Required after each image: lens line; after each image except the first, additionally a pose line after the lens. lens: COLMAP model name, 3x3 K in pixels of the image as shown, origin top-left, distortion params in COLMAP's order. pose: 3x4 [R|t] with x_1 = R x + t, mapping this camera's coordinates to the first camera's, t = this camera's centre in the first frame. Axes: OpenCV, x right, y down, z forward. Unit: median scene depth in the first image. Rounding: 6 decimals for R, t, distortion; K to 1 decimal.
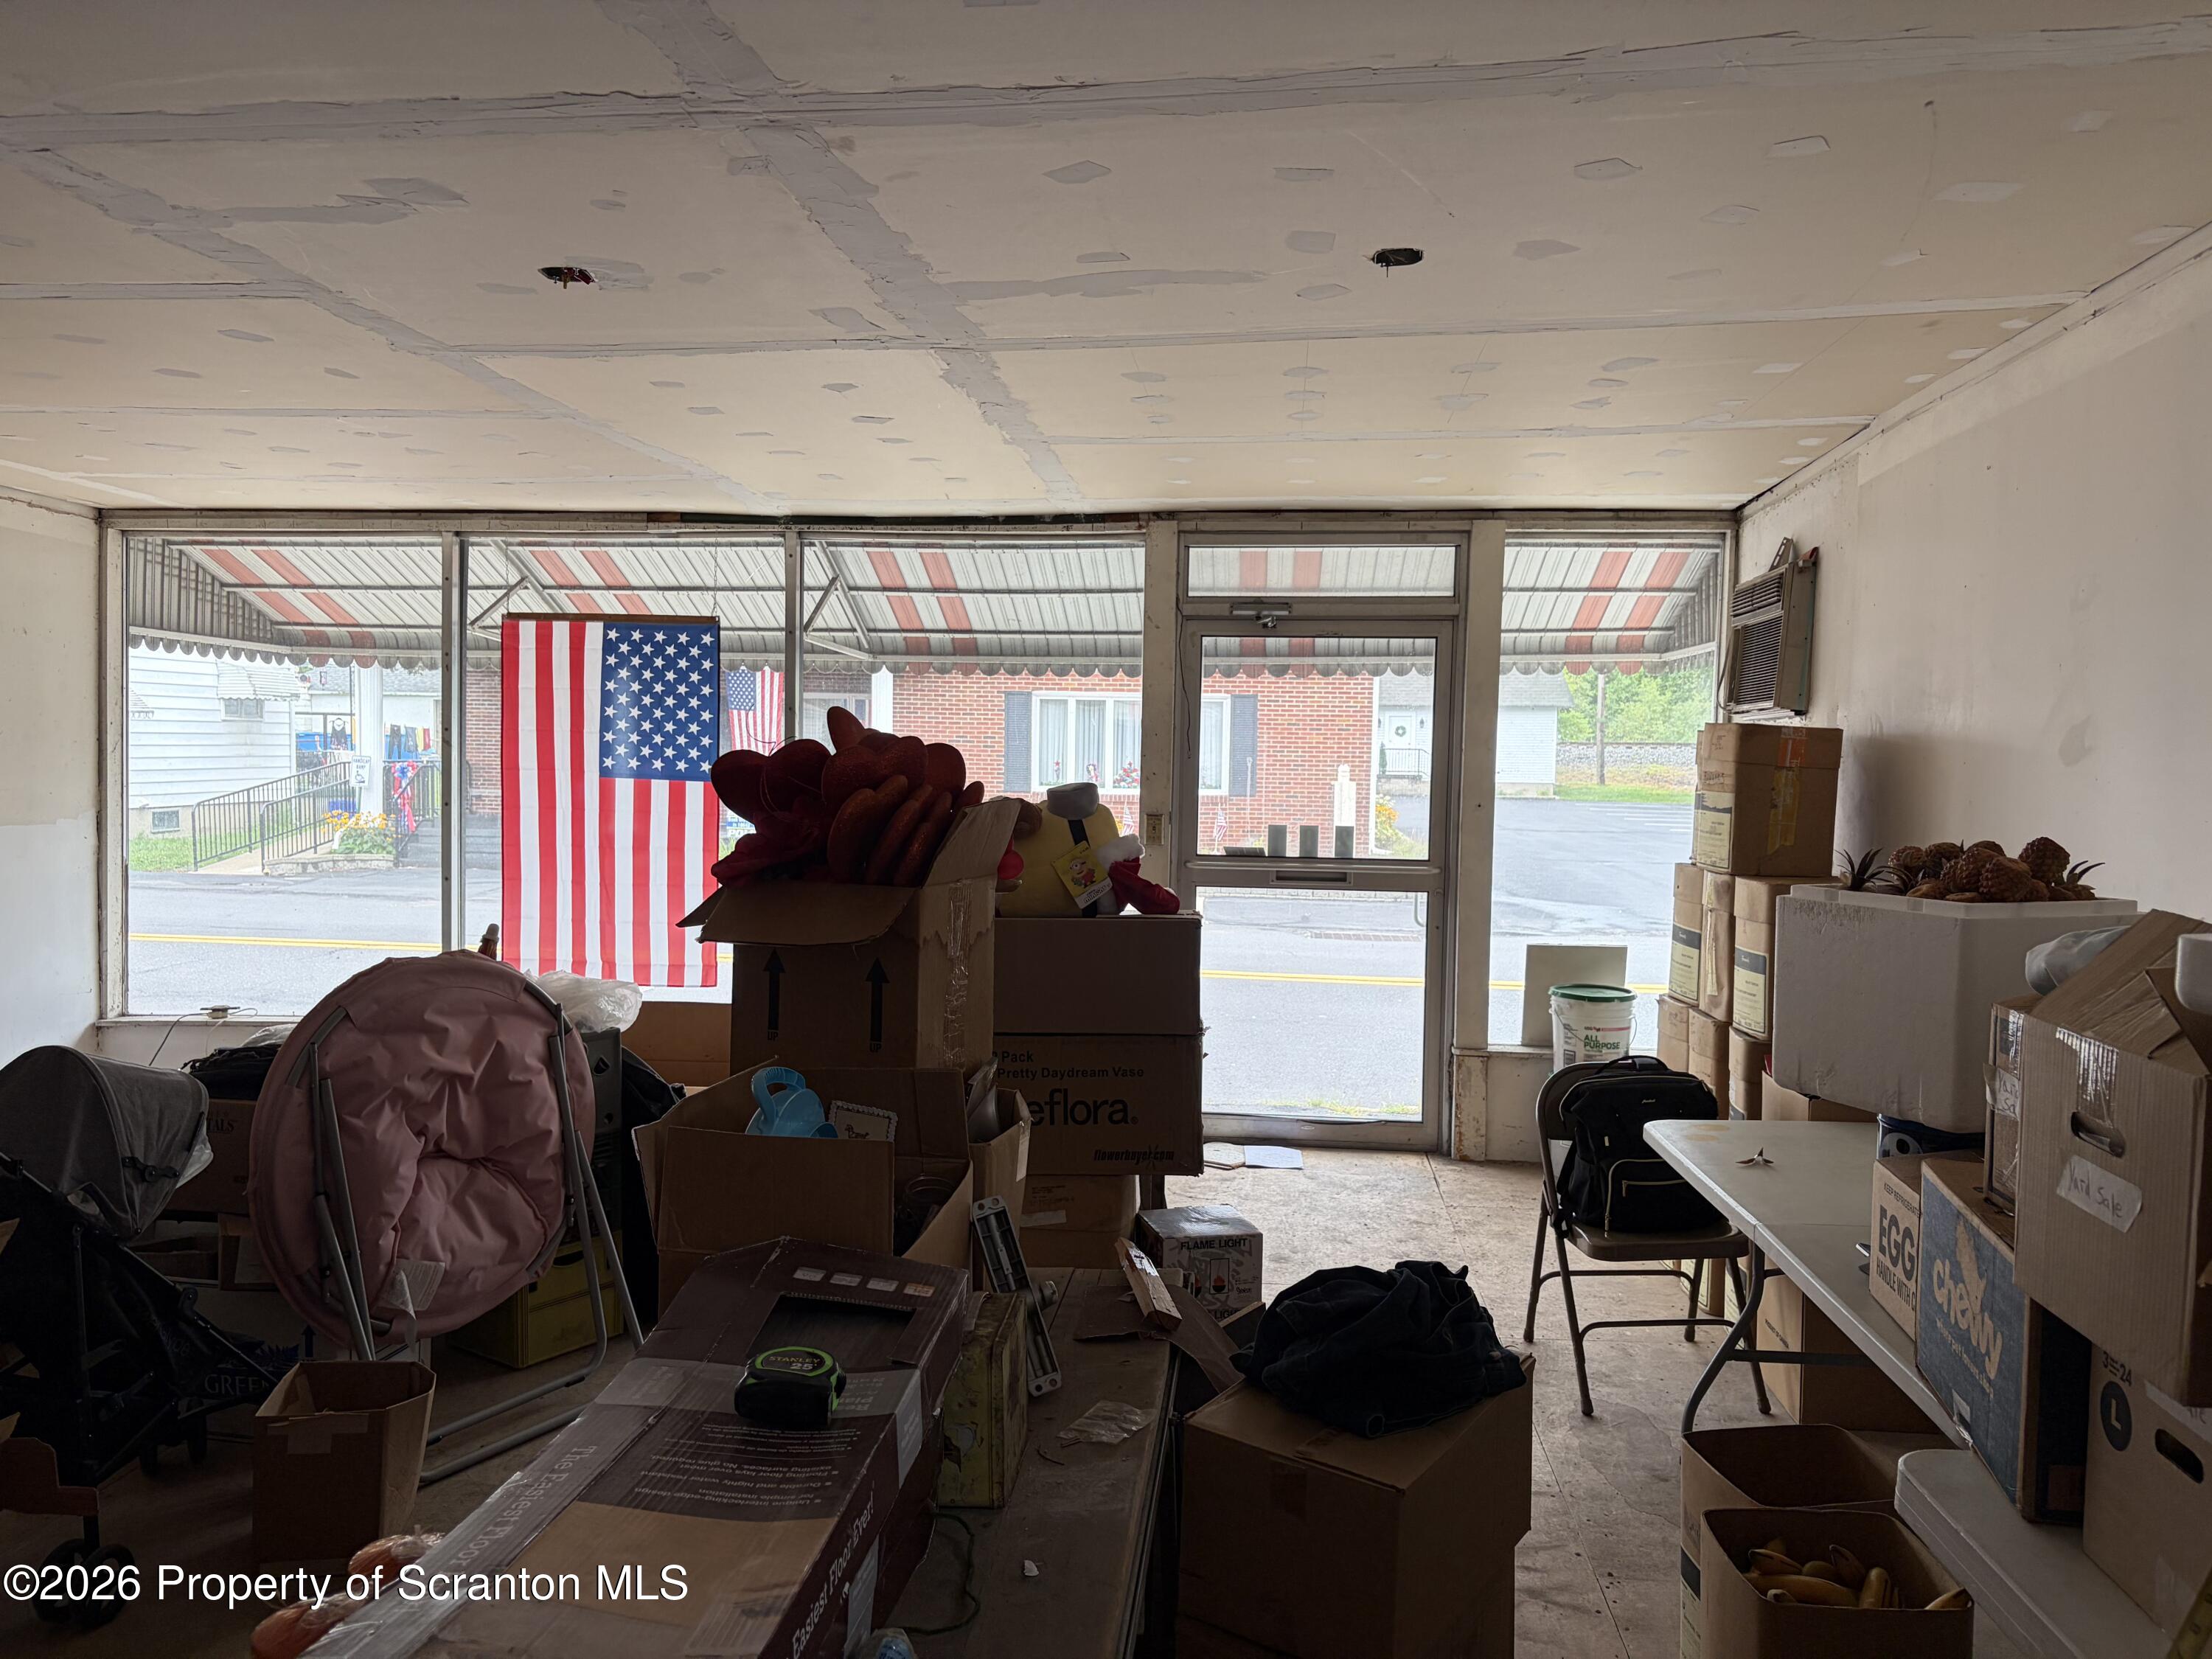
lens RADIAL K [[1668.4, 0, 1106.0], [0, 1668.4, 829.5], [0, 0, 1]] dist [0.039904, -0.040654]
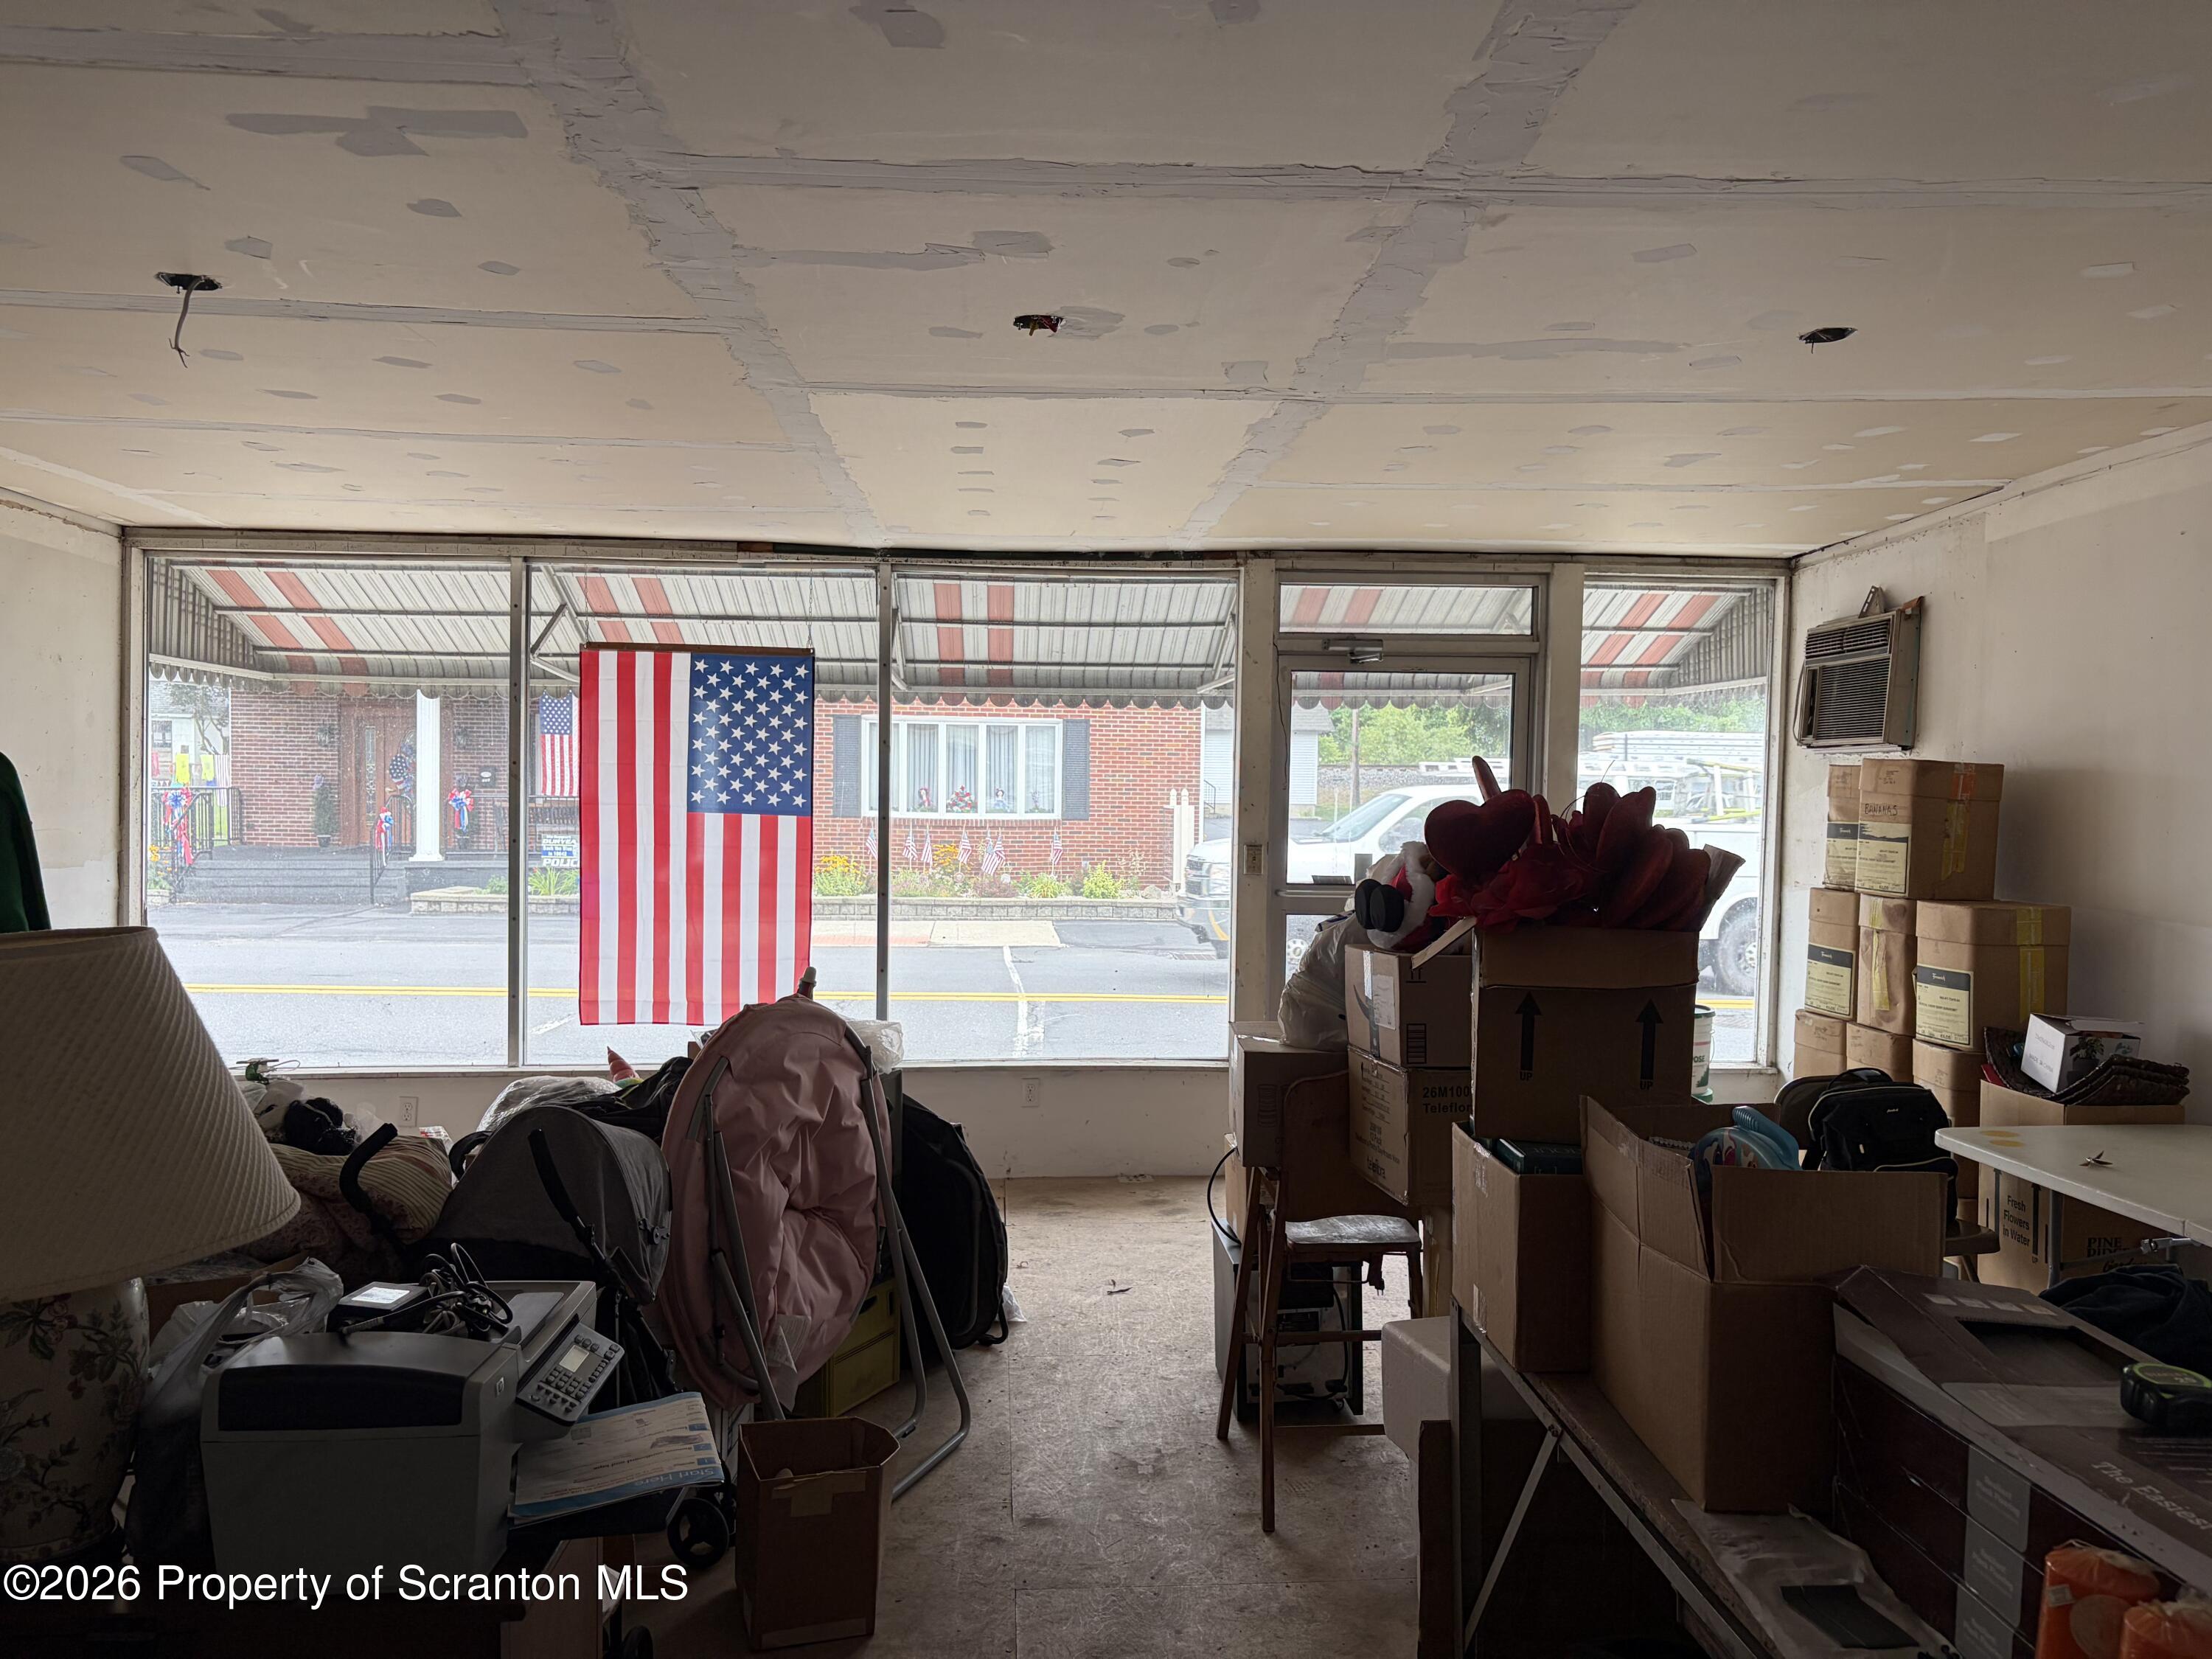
lens RADIAL K [[1668.4, 0, 1106.0], [0, 1668.4, 829.5], [0, 0, 1]] dist [0.039904, -0.040654]
pose [[0.988458, -0.007793, 0.151296, -0.210225], [0.009786, 0.999875, -0.012433, -0.006660], [-0.151180, 0.013770, 0.988410, 0.002648]]
